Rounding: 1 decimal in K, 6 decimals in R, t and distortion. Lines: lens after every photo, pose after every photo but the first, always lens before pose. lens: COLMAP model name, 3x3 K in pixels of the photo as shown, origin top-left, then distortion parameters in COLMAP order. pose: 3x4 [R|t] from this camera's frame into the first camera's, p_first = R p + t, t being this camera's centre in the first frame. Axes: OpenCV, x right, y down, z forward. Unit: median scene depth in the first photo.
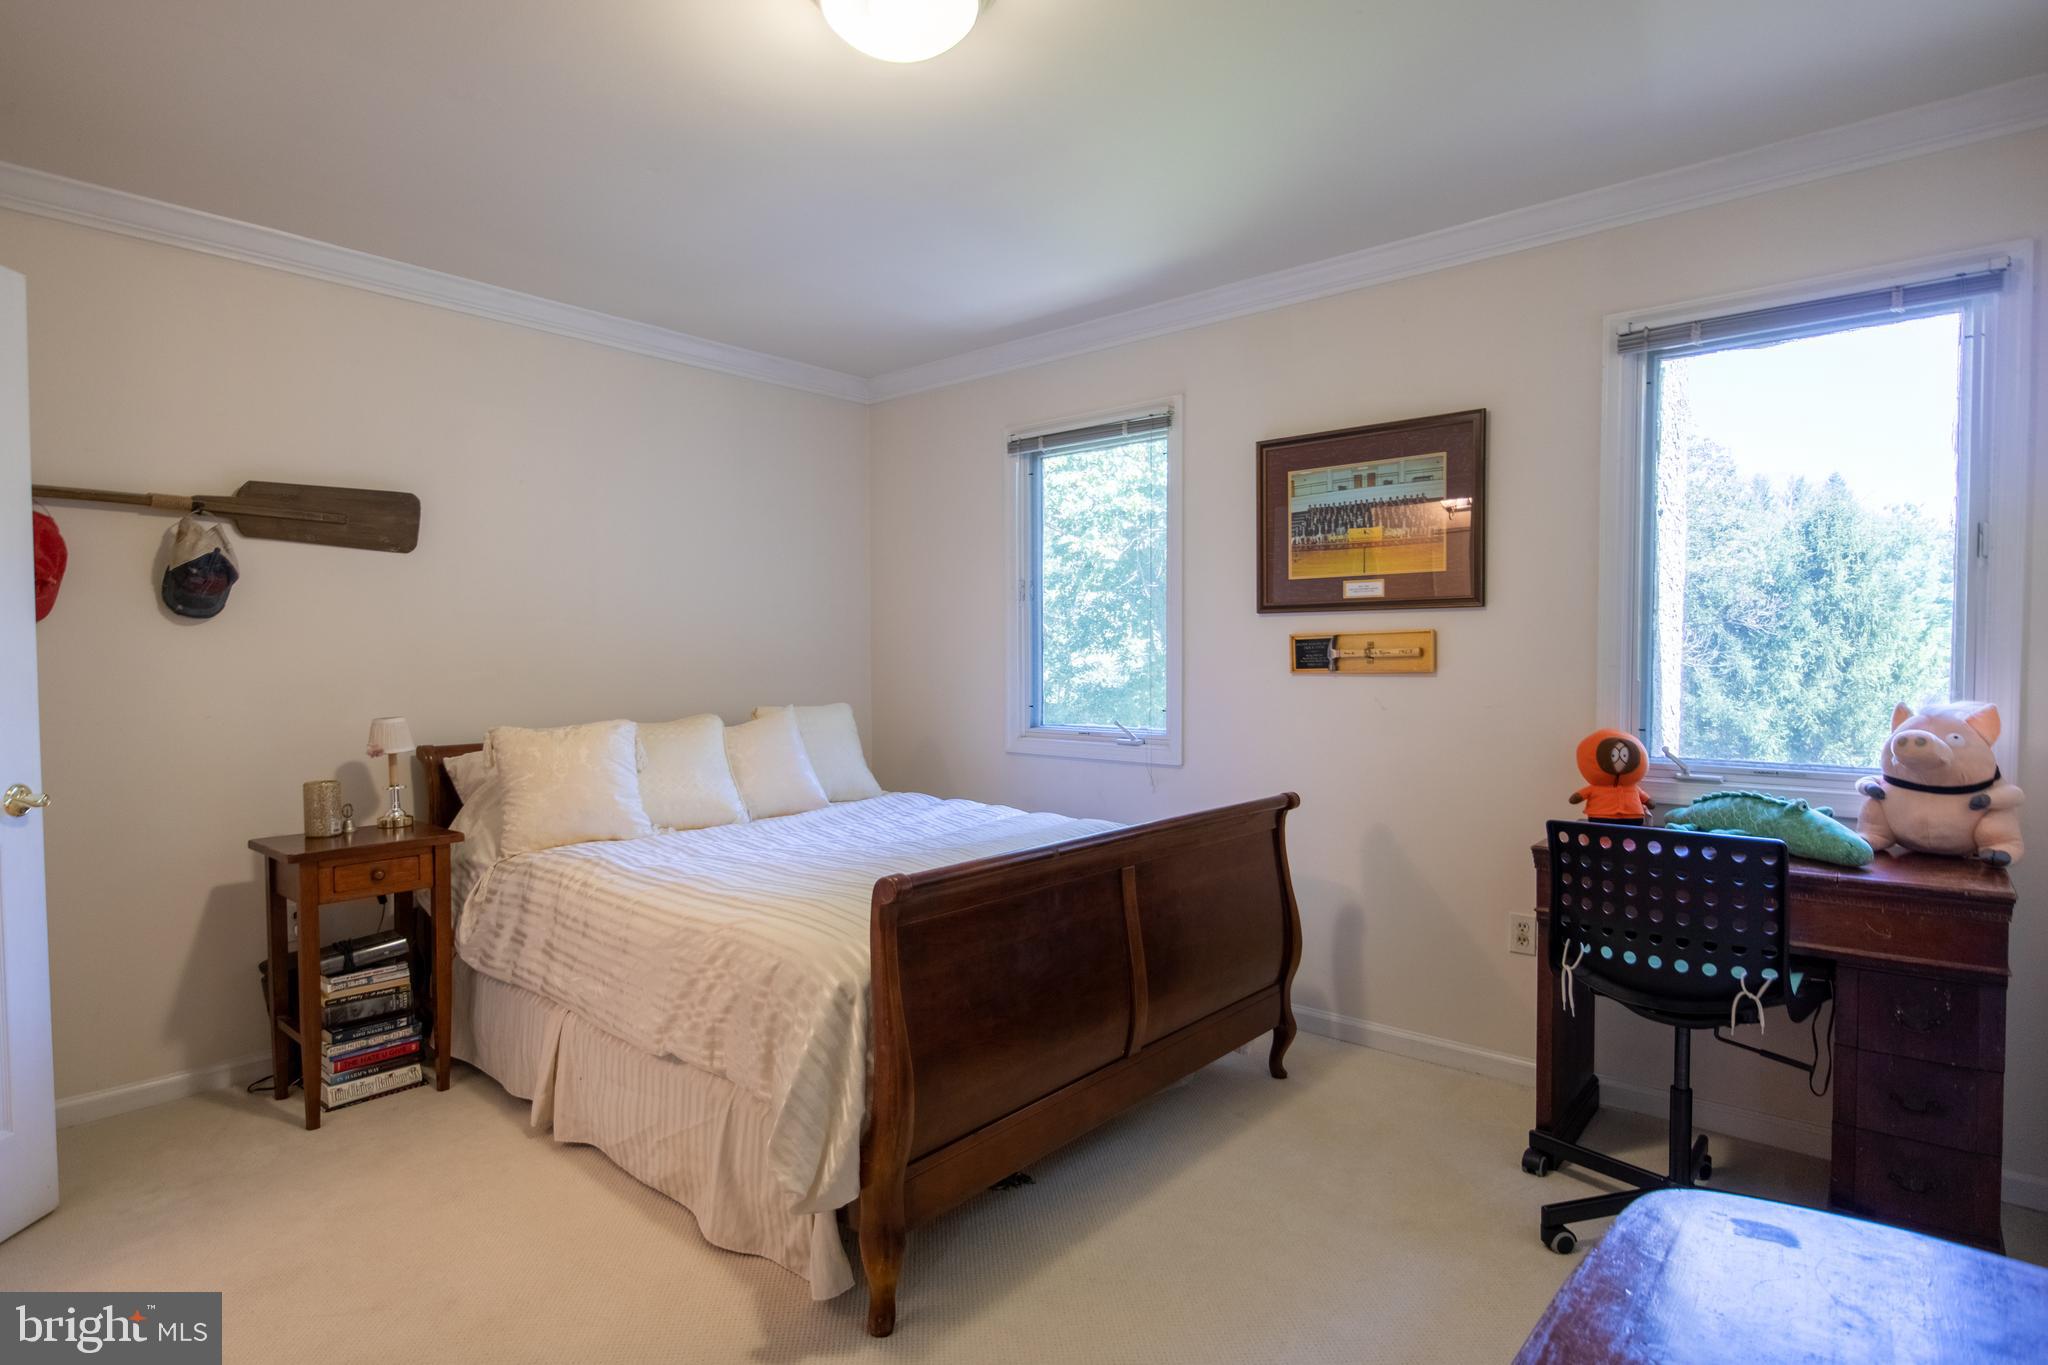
lens RADIAL K [[1087.7, 0, 1066.1], [0, 1087.7, 687.8], [0, 0, 1]] dist [-0.008453, -0.000012]
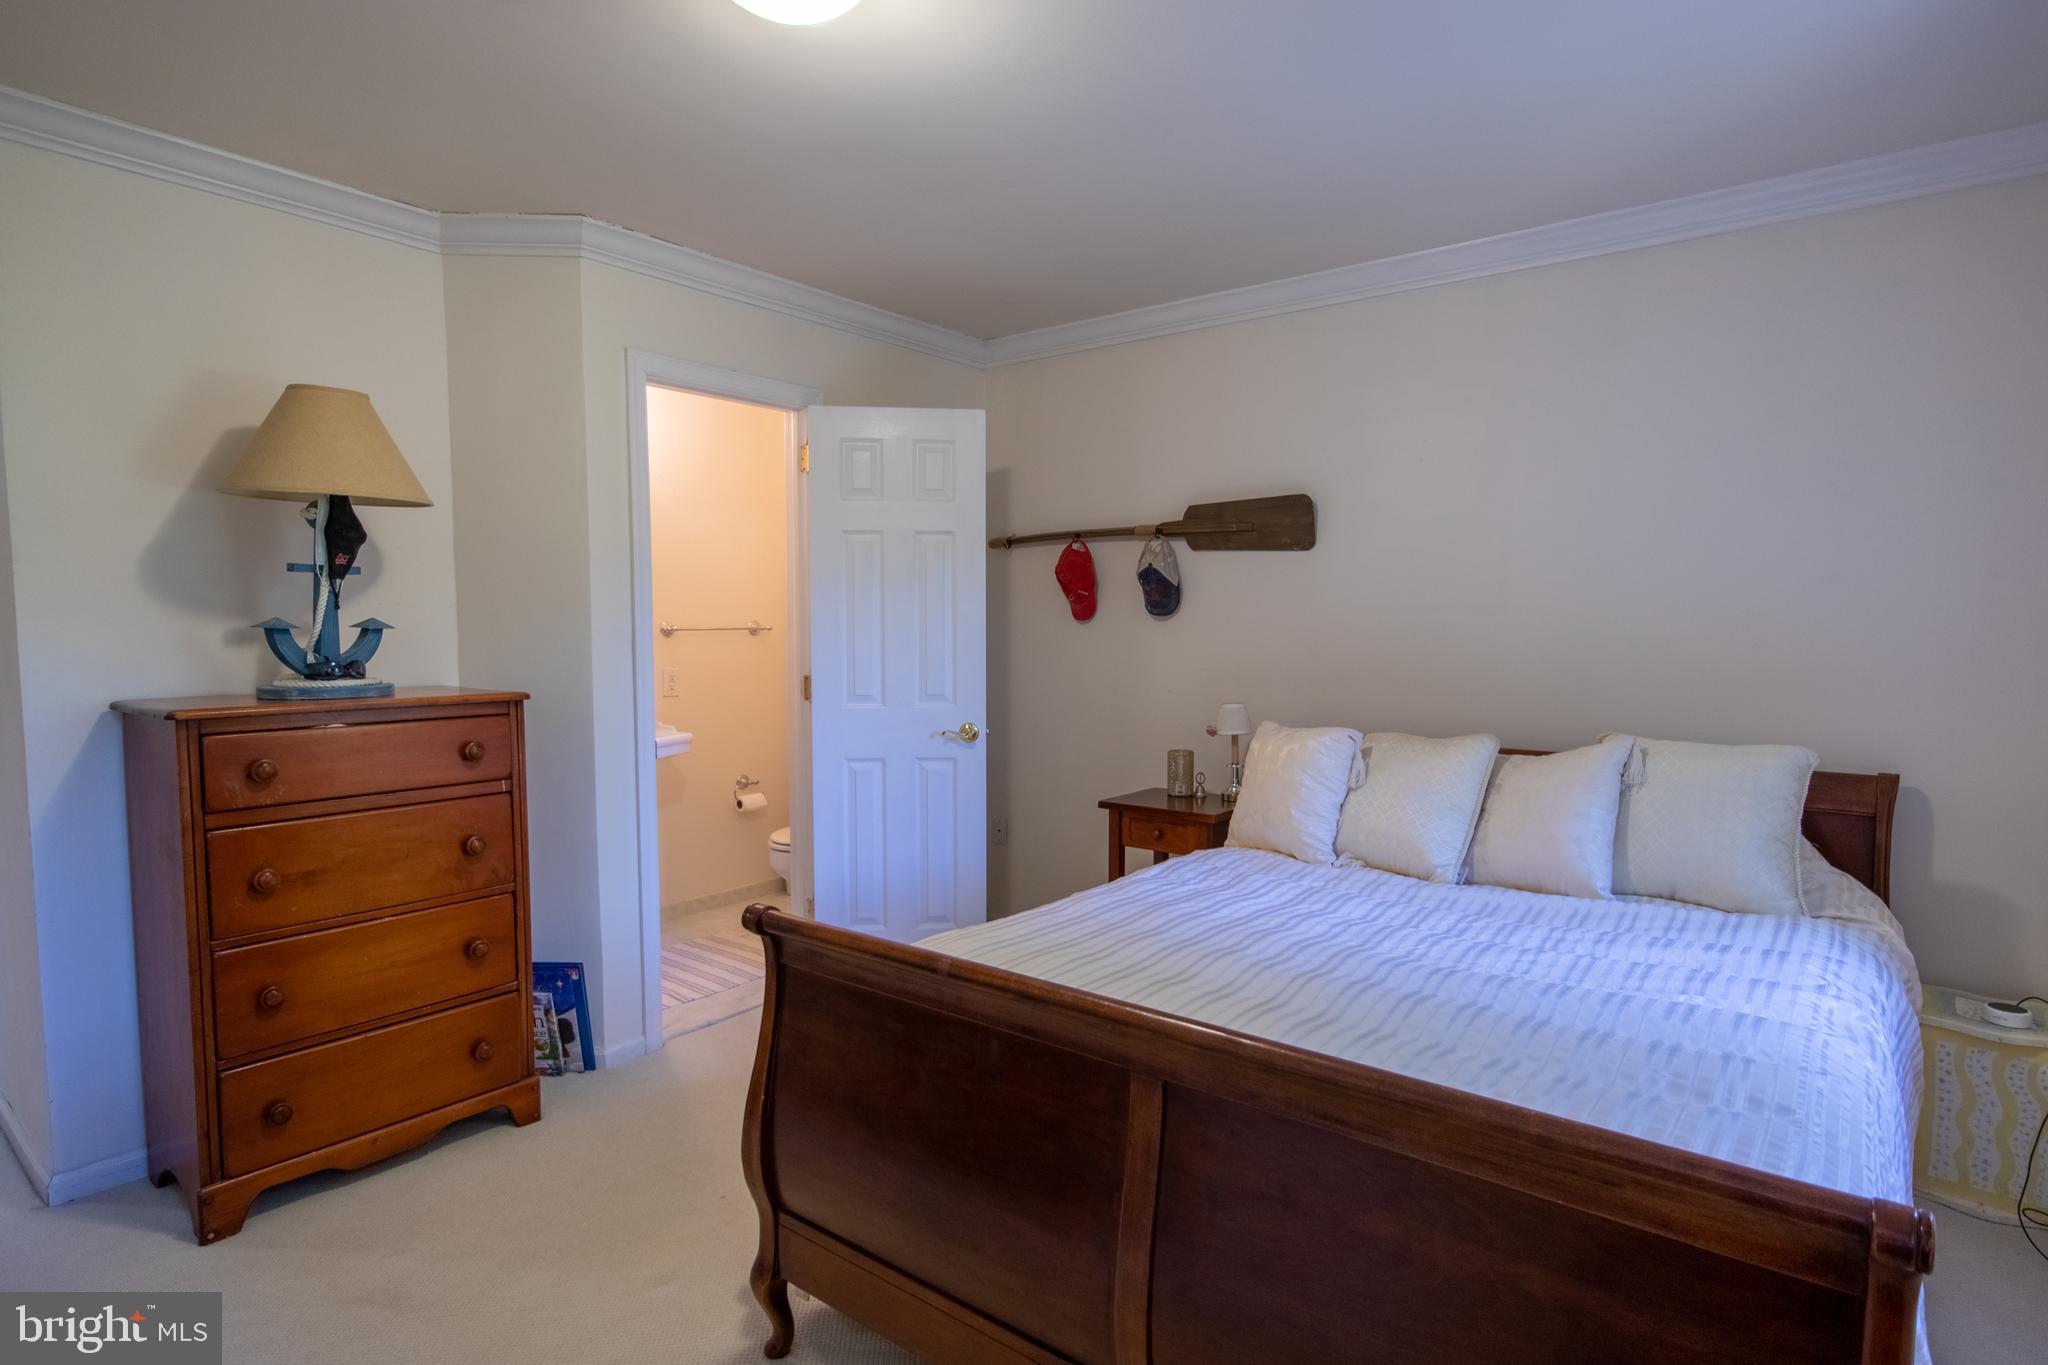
lens RADIAL K [[1087.7, 0, 1066.1], [0, 1087.7, 687.8], [0, 0, 1]] dist [-0.008453, -0.000012]
pose [[0.013792, 0.063099, -0.997912, 0.518612], [-0.036952, 0.997357, 0.062554, -0.054697], [0.999222, 0.036012, 0.016087, 0.854066]]
